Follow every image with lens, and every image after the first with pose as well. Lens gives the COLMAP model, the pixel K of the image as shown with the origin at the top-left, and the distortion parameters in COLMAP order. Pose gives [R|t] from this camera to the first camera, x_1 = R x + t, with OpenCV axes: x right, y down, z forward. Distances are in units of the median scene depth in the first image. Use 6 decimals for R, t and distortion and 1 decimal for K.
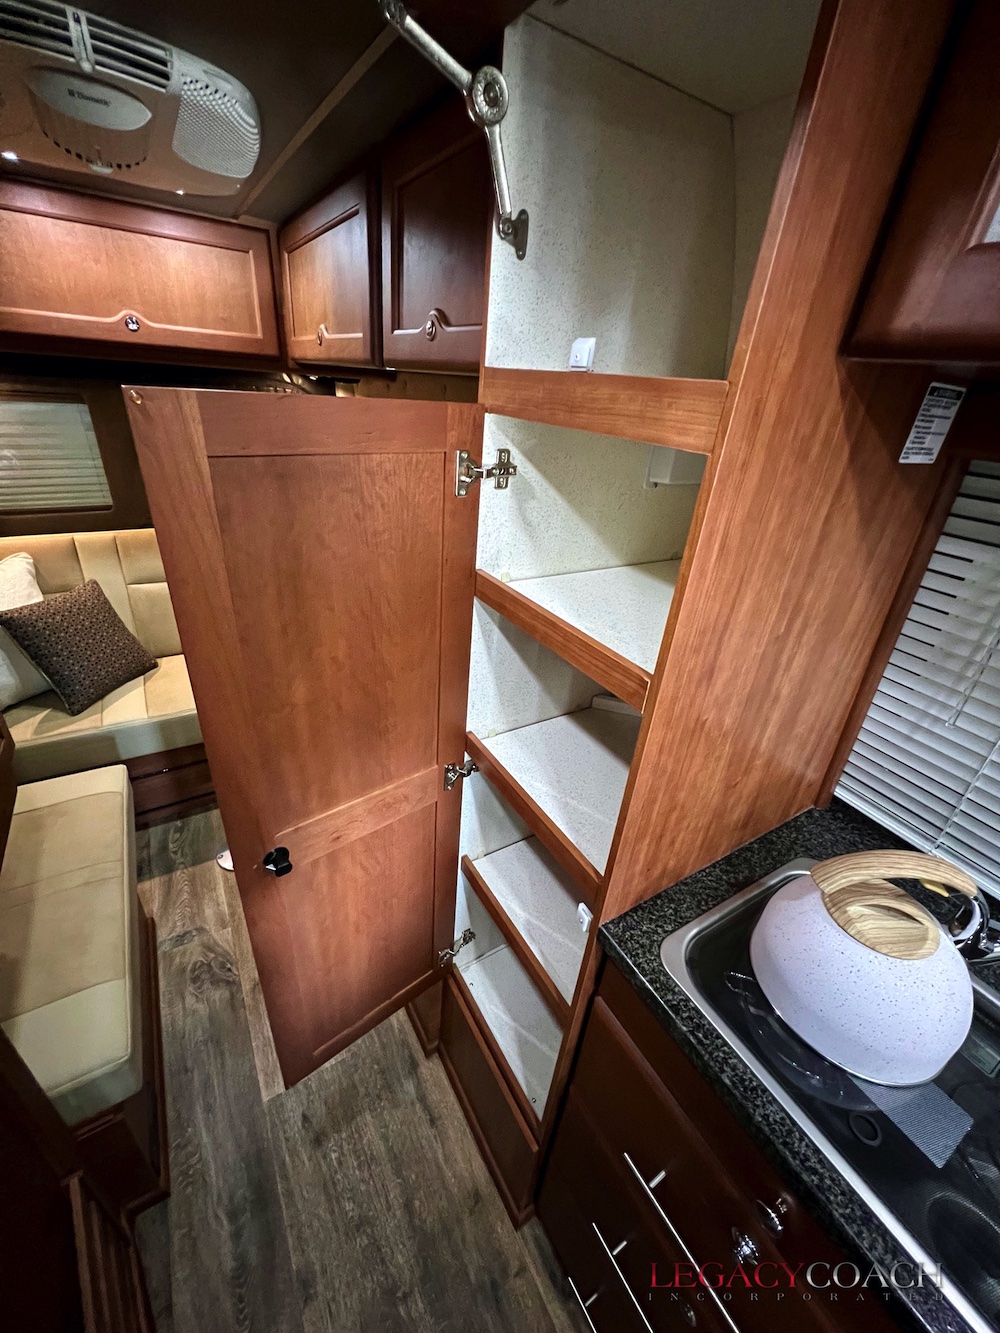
lens RADIAL K [[533.2, 0, 502.4], [0, 533.2, 668.8], [0, 0, 1]] dist [-0.001080, 0.000213]
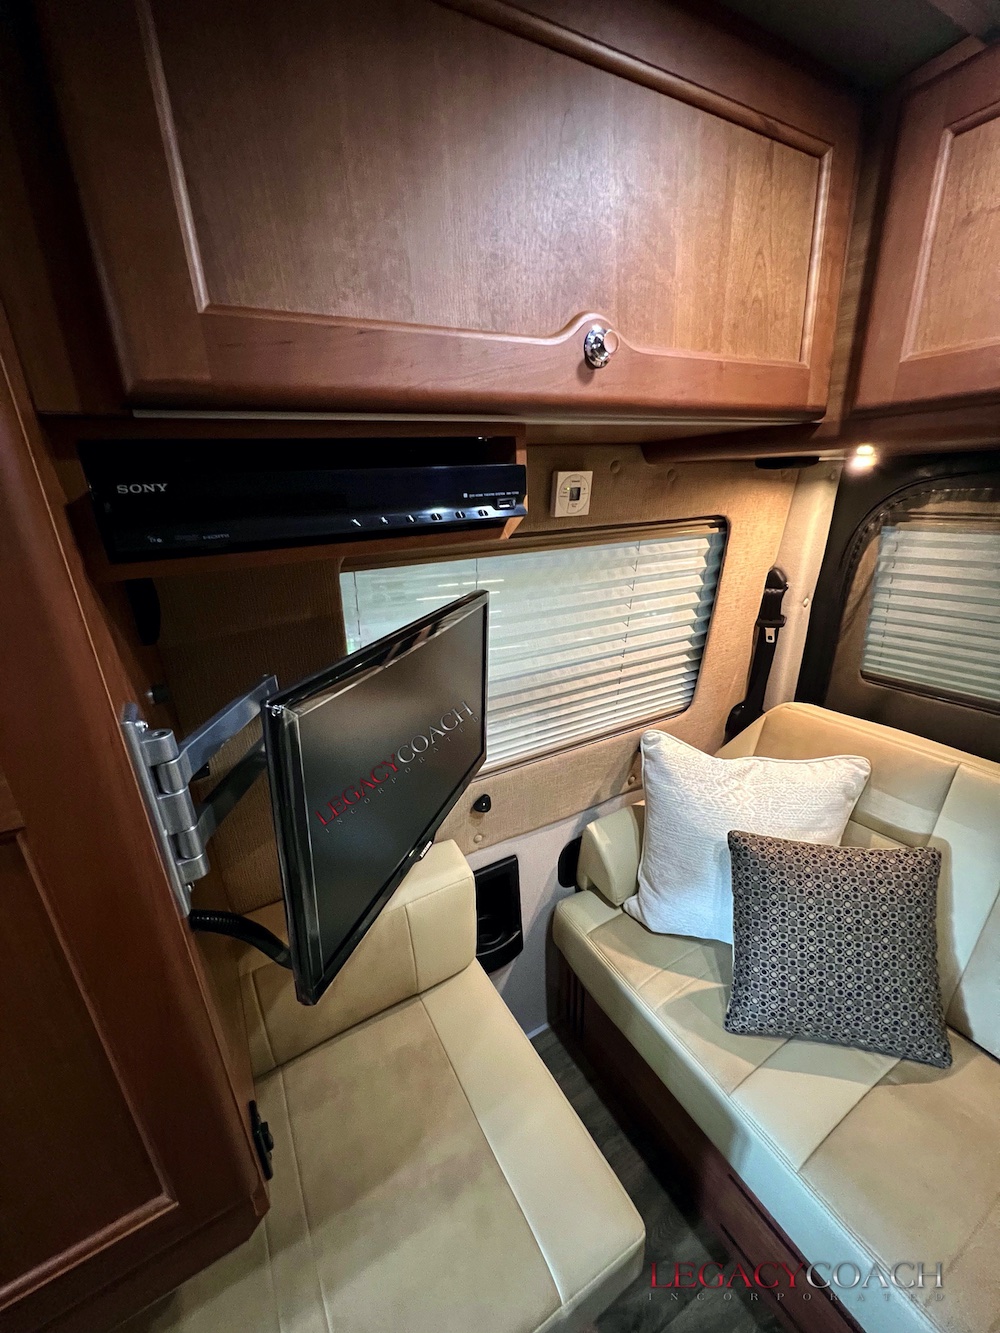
lens RADIAL K [[533.2, 0, 496.2], [0, 533.2, 668.5], [0, 0, 1]] dist [-0.001080, 0.000213]
pose [[-0.040647, 0.258395, -0.965184, -0.439117], [-0.434638, 0.865228, 0.249939, -0.394538], [0.899687, 0.429665, 0.077139, 0.741511]]
